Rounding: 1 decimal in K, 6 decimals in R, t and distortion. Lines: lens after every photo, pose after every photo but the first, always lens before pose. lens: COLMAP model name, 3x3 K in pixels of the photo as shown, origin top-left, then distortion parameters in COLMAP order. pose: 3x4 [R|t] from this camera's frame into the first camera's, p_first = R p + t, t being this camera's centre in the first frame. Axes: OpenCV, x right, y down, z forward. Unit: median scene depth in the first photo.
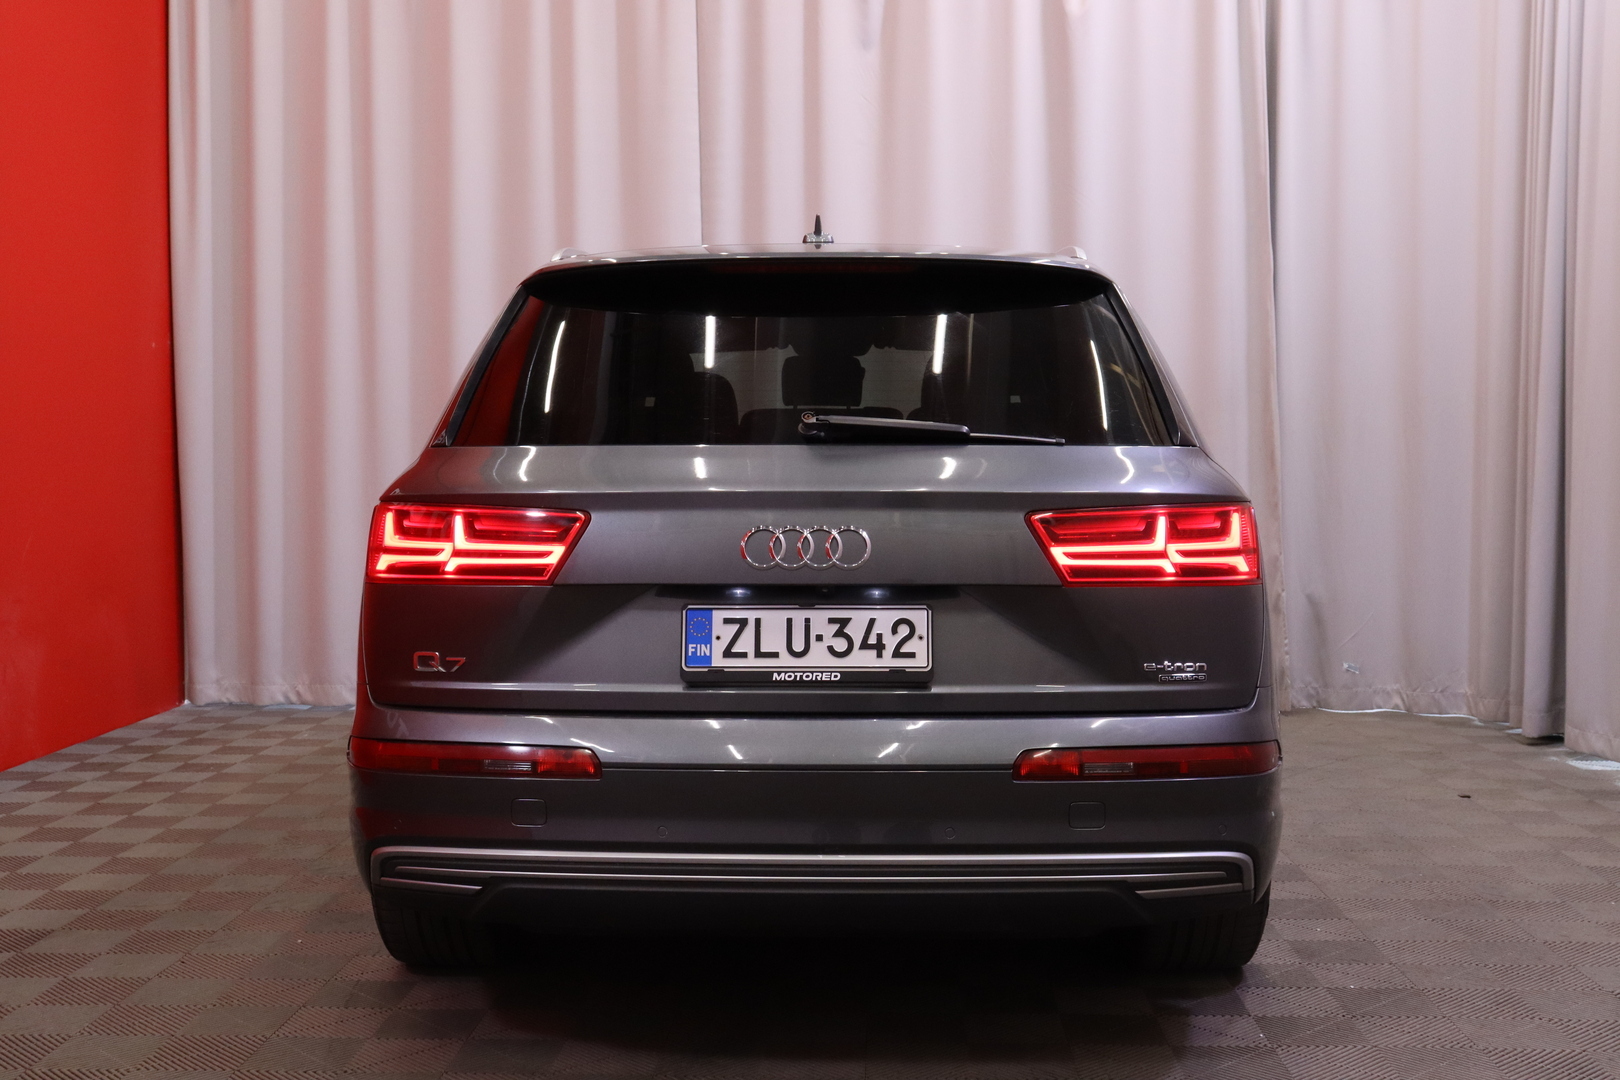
lens RADIAL K [[1897.9, 0, 809.9], [0, 1897.9, 545.2], [0, 0, 1]] dist [-0.037308, 0.000000]
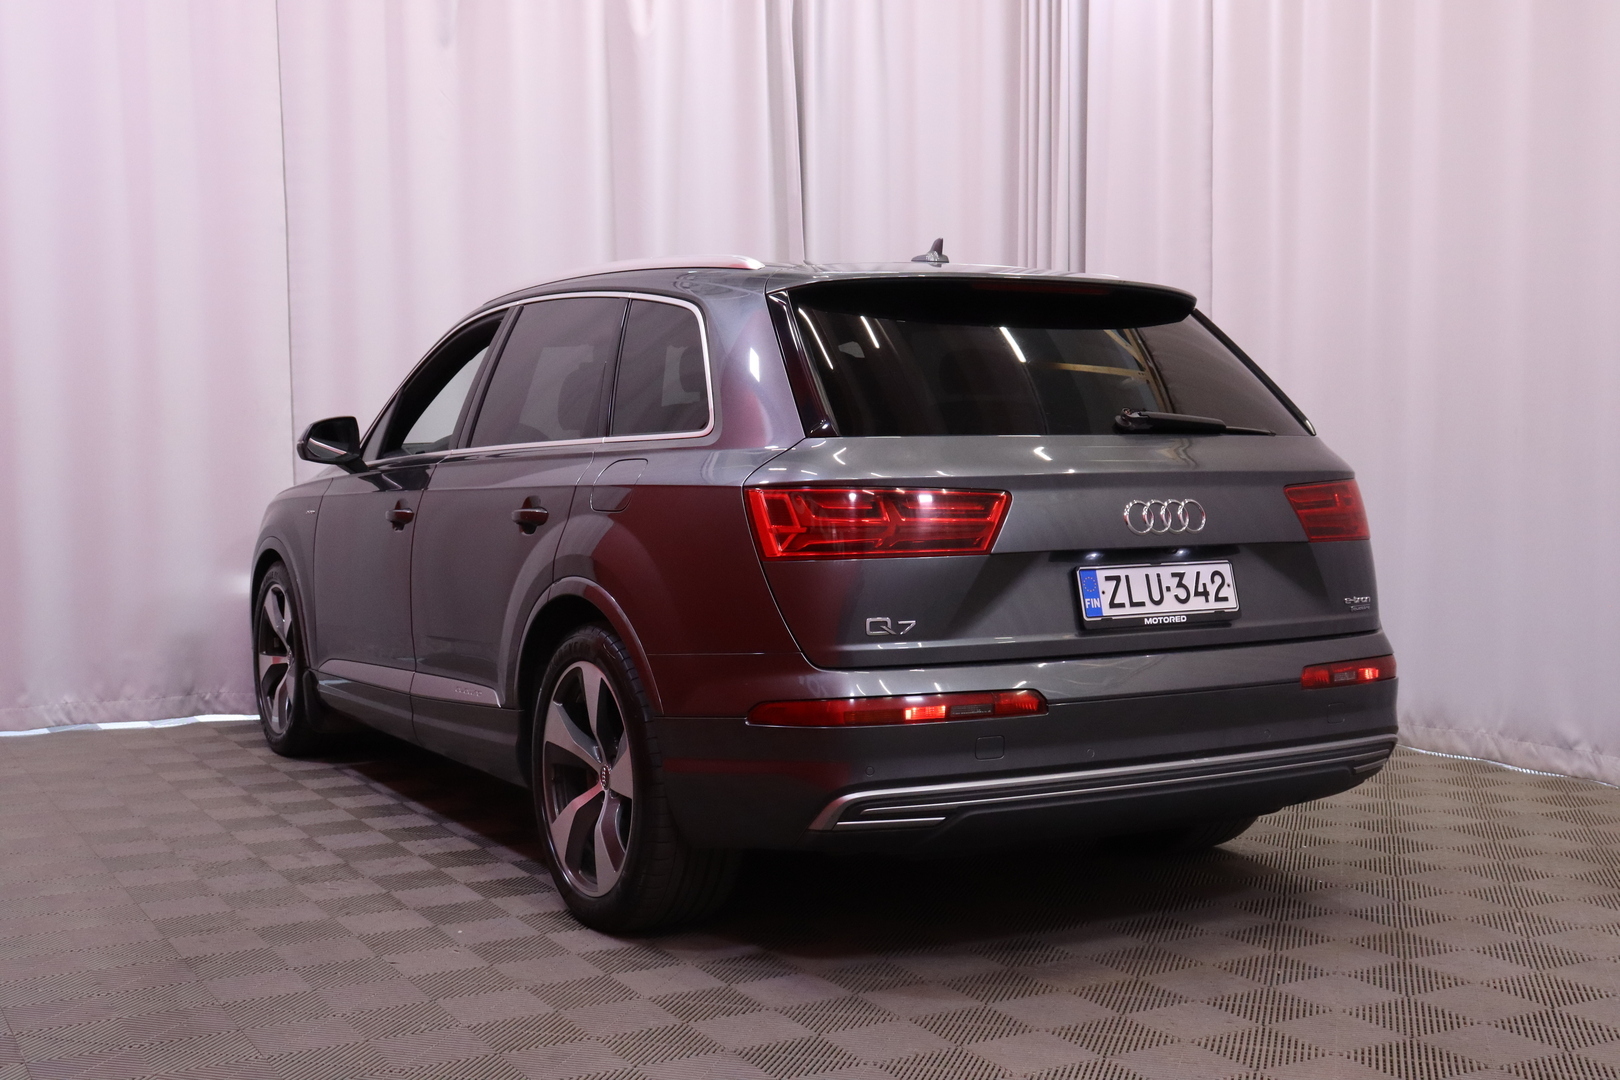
lens RADIAL K [[1974.3, 0, 804.4], [0, 1974.3, 532.2], [0, 0, 1]] dist [-0.000582, 0.000000]
pose [[0.843209, -0.027477, 0.536883, -0.896855], [0.030446, 0.999531, 0.003338, -0.000287], [-0.536723, 0.013531, 0.843650, 0.027155]]
